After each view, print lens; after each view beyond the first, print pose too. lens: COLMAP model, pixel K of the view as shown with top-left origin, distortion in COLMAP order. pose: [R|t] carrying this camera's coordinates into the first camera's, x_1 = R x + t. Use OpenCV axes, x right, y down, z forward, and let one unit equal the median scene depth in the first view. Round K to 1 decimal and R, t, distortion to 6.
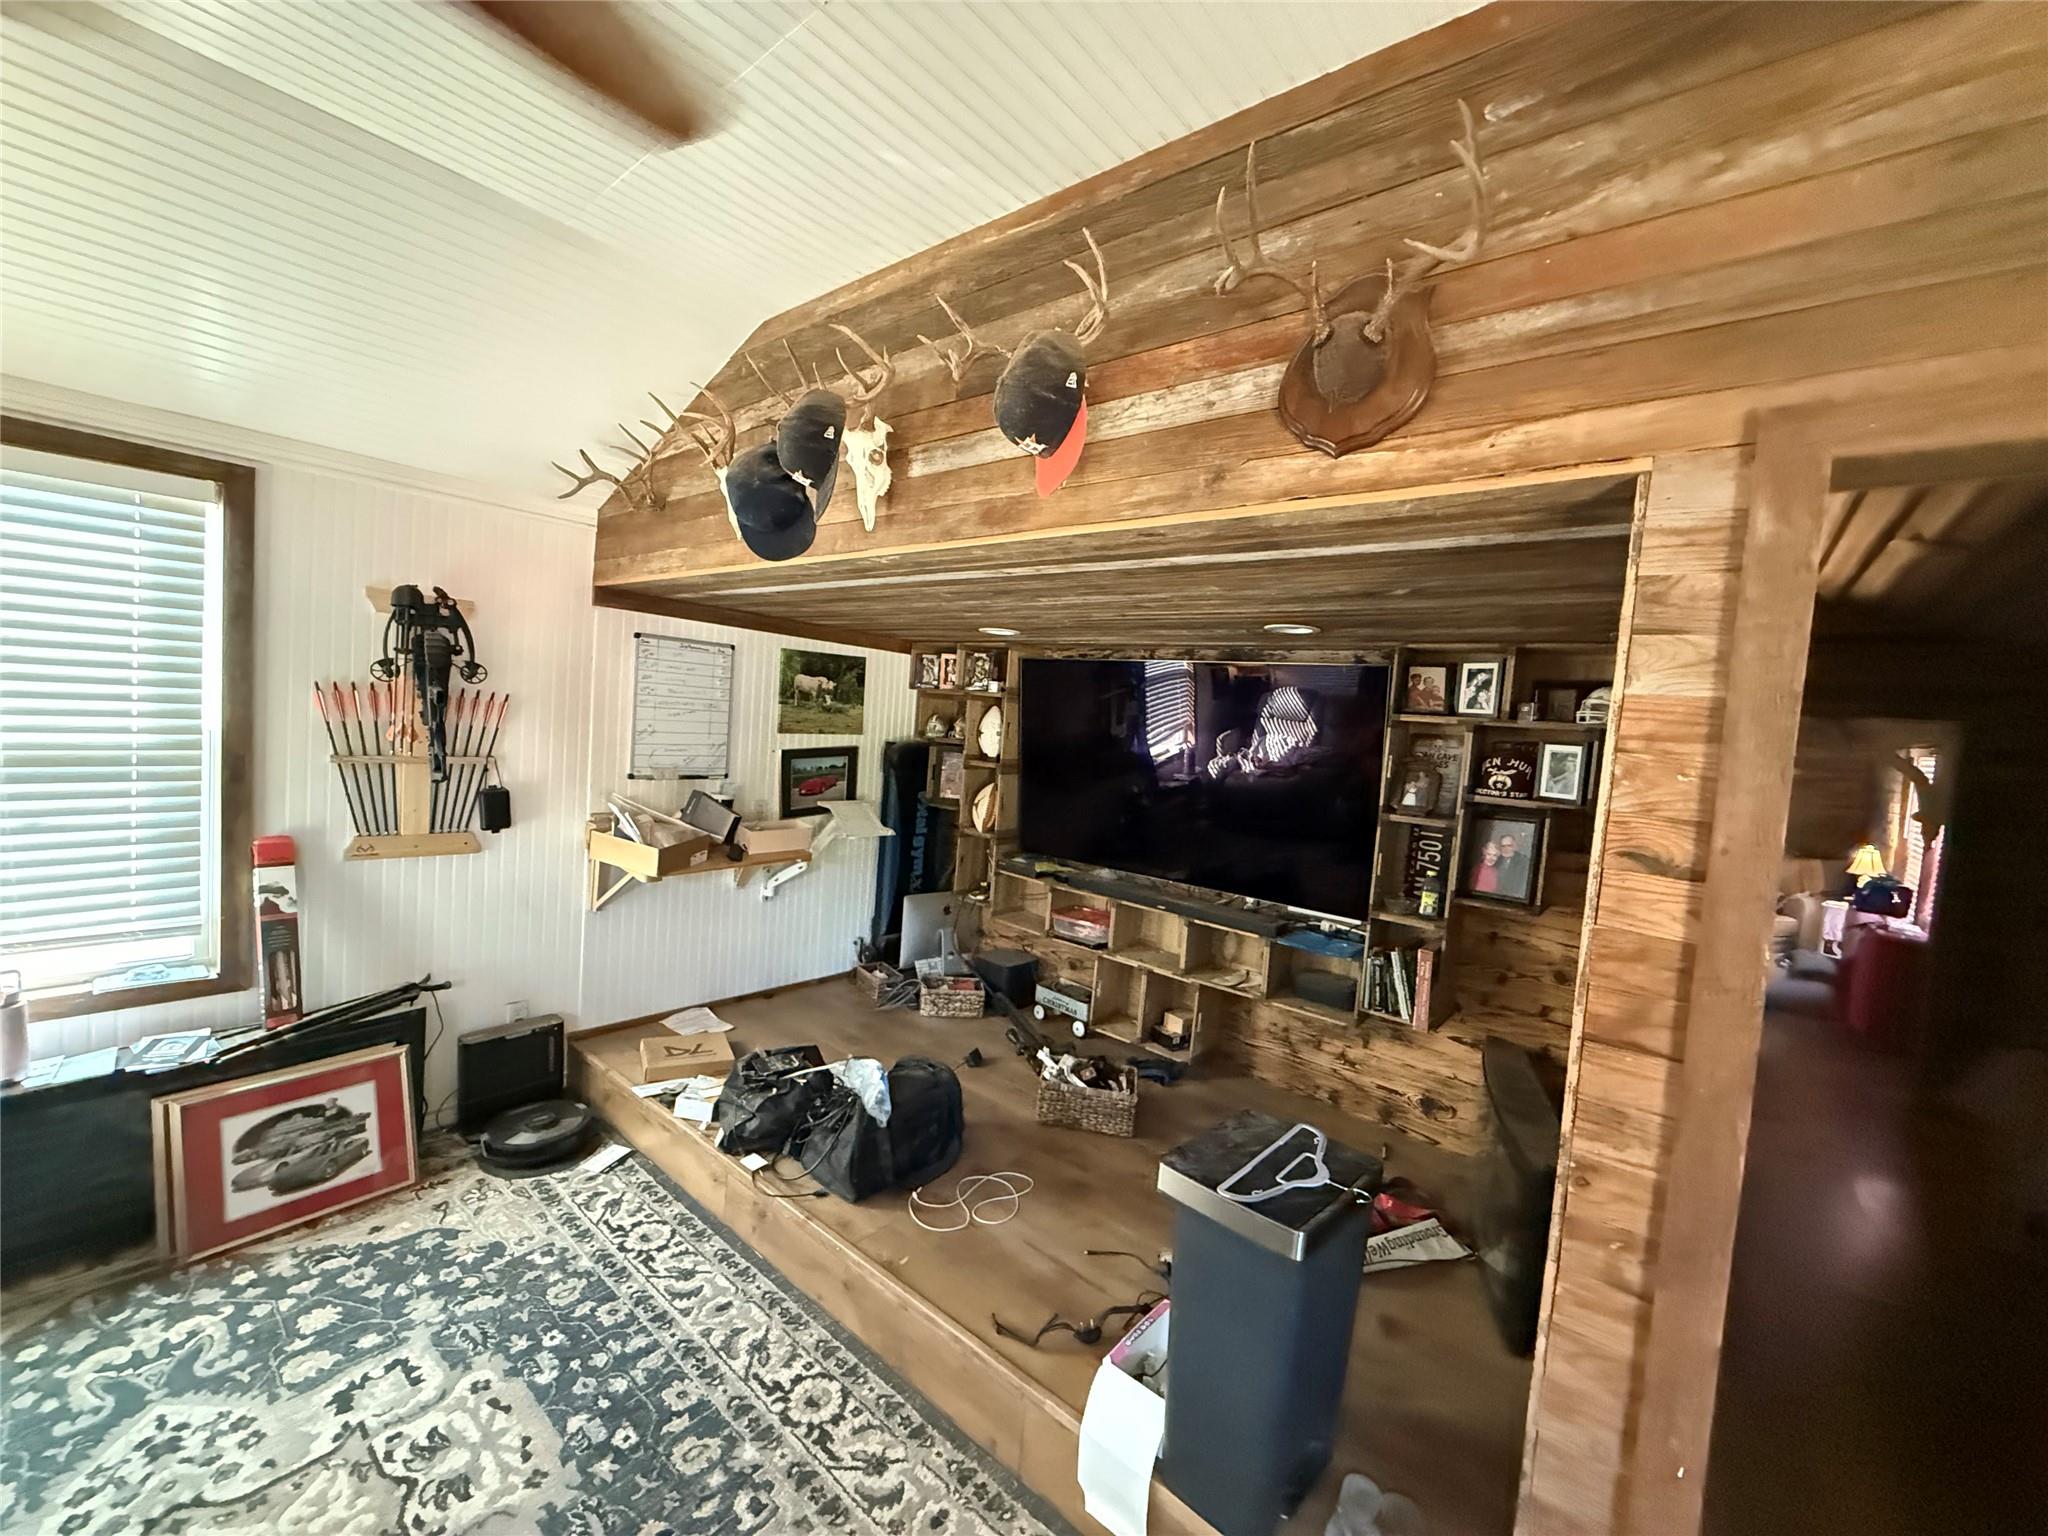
lens RADIAL K [[812.3, 0, 1019.3], [0, 812.3, 765.2], [0, 0, 1]] dist [-0.001567, 0.000407]
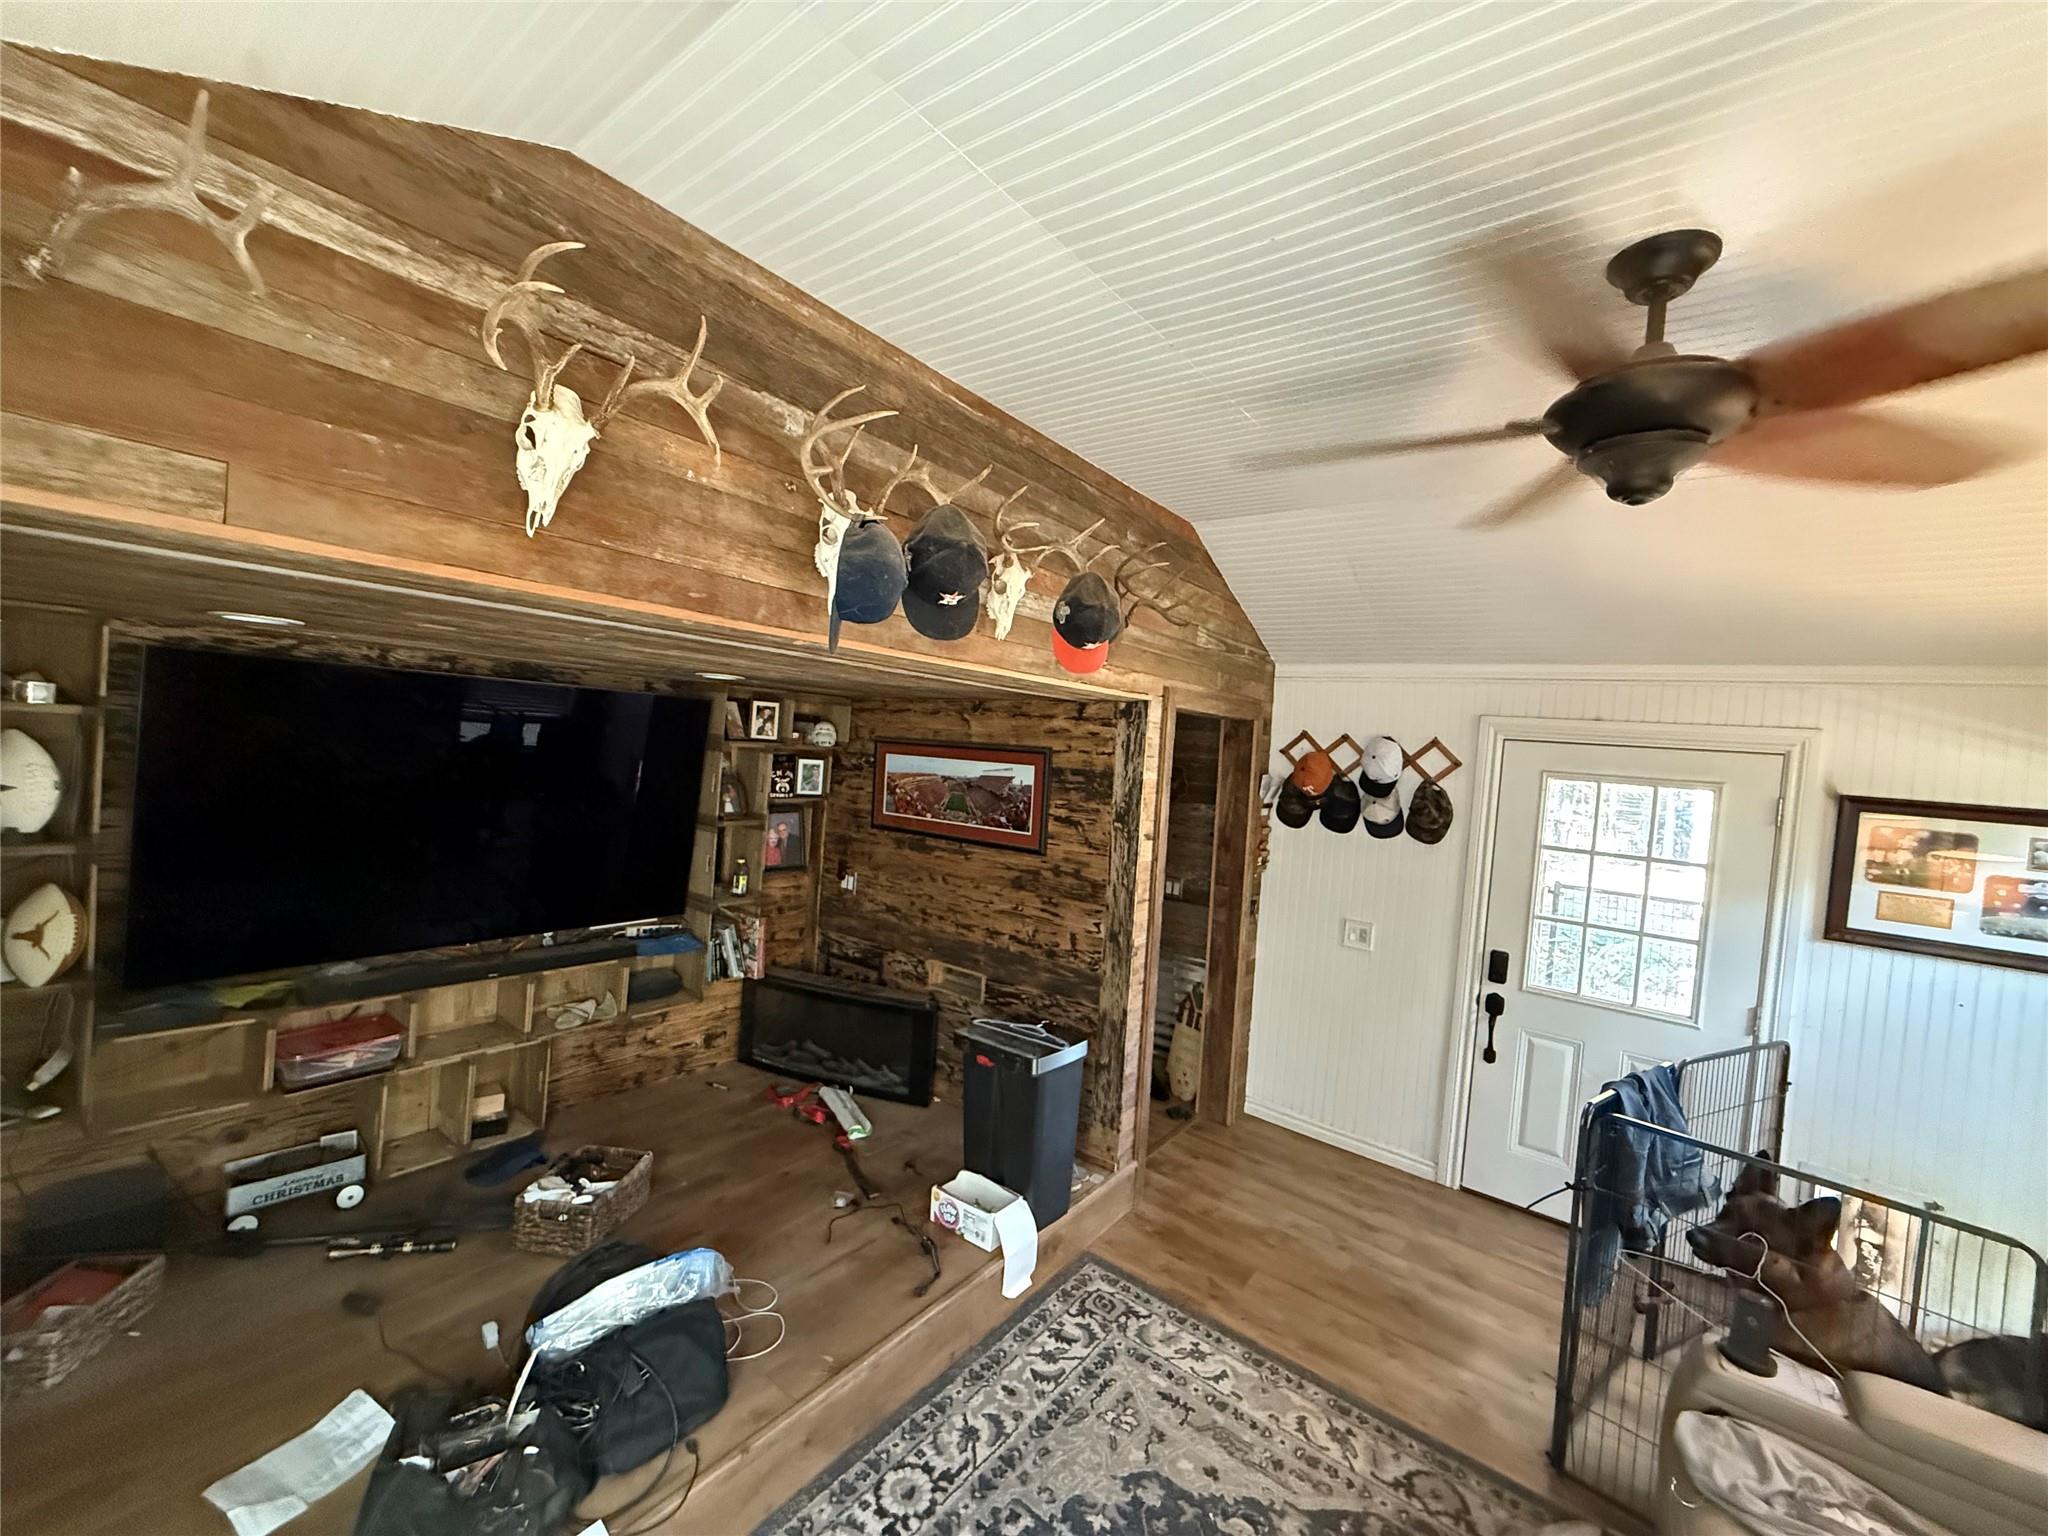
lens RADIAL K [[812.3, 0, 1017.4], [0, 812.3, 765.7], [0, 0, 1]] dist [-0.001567, 0.000407]
pose [[-0.036028, -0.105420, 0.993775, -1.202251], [-0.016281, 0.994350, 0.104891, -0.249513], [-0.999218, -0.012401, -0.037541, 0.922177]]
